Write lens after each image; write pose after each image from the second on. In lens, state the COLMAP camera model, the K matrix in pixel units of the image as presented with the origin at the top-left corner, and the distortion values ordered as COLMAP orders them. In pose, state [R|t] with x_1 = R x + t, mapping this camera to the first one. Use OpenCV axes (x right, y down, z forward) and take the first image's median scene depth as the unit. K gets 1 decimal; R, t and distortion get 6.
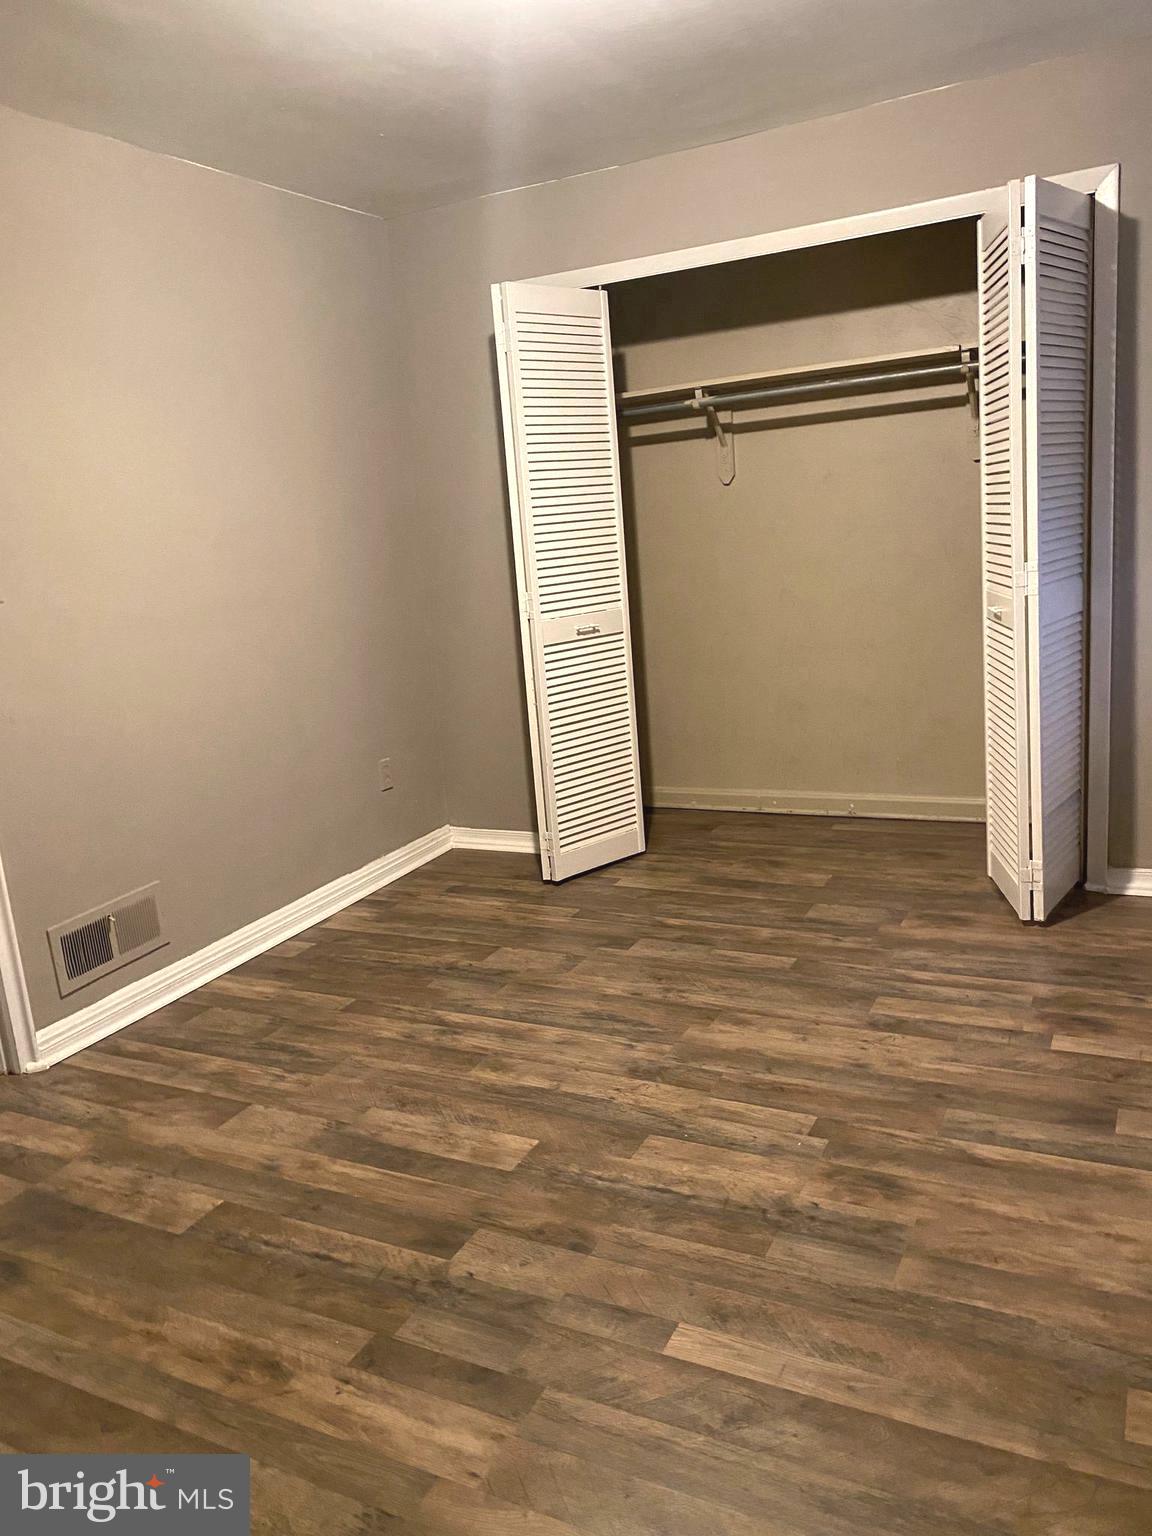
lens RADIAL K [[1167.2, 0, 571.9], [0, 1167.2, 762.5], [0, 0, 1]] dist [0.012361, -0.000897]
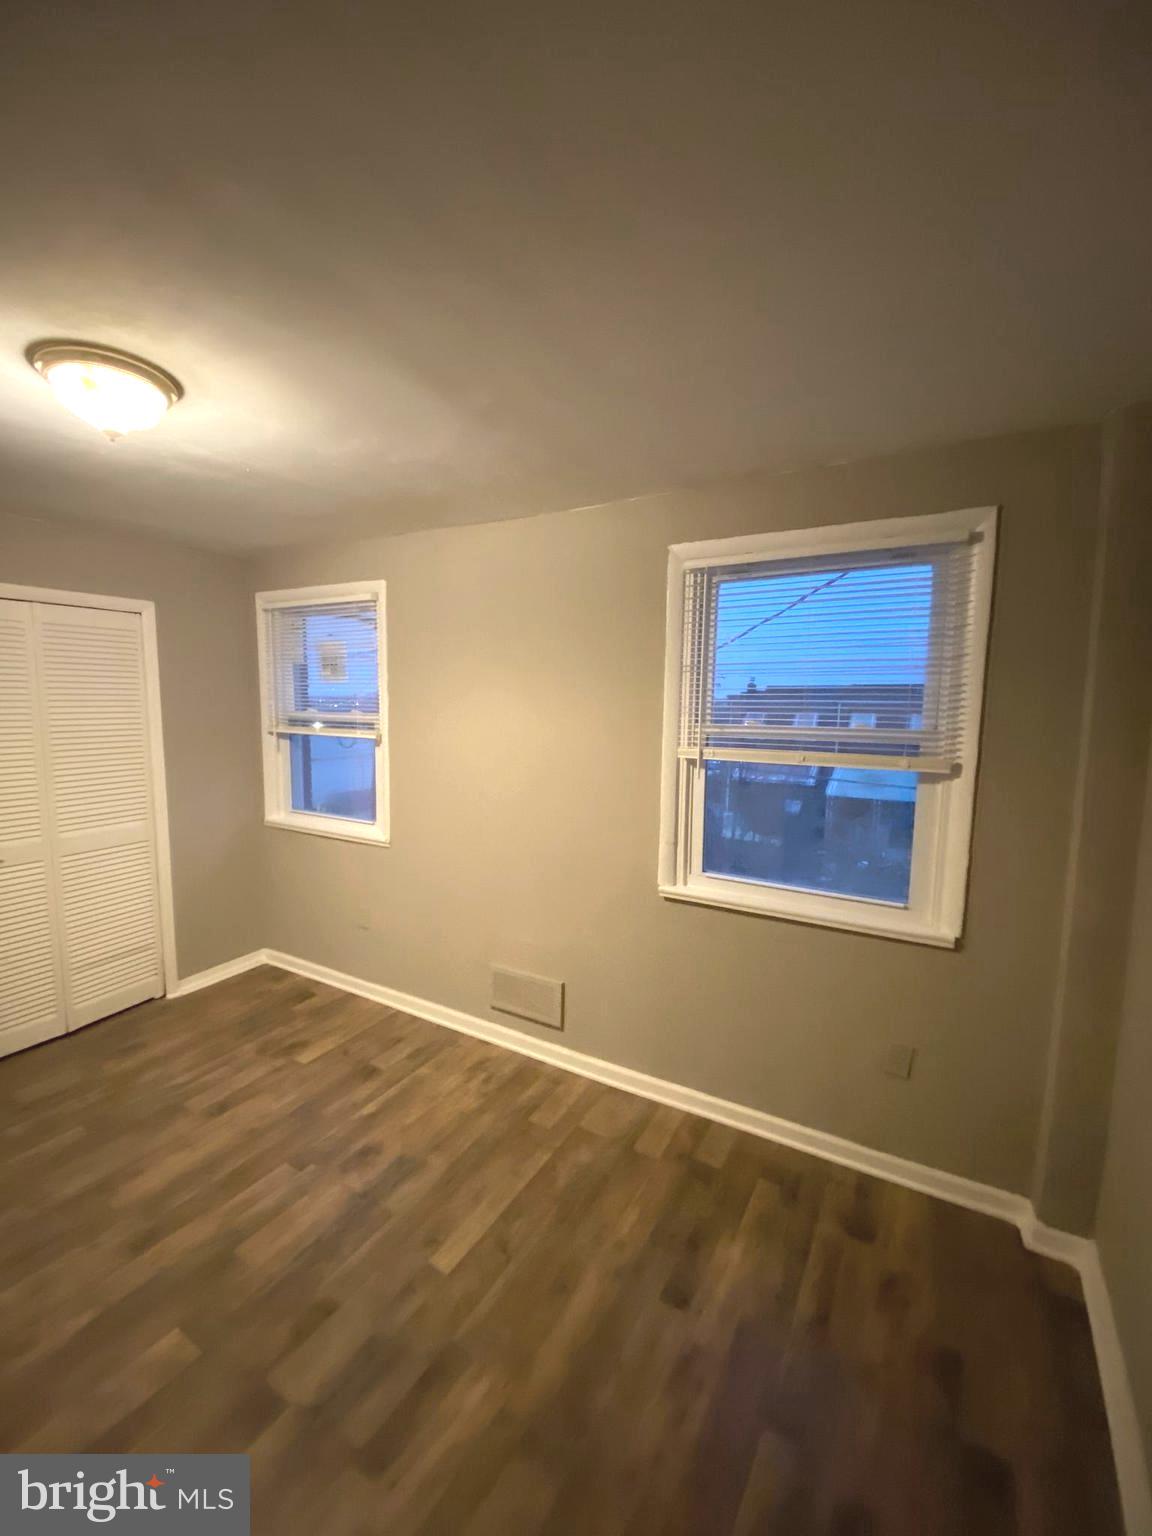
lens RADIAL K [[618.4, 0, 576.0], [0, 618.4, 768.0], [0, 0, 1]] dist [-0.000874, -0.011583]
pose [[0.054291, -0.024602, 0.998222, -0.700178], [0.198147, 0.980081, 0.013378, -0.193893], [-0.978668, 0.197068, 0.058084, 0.501425]]
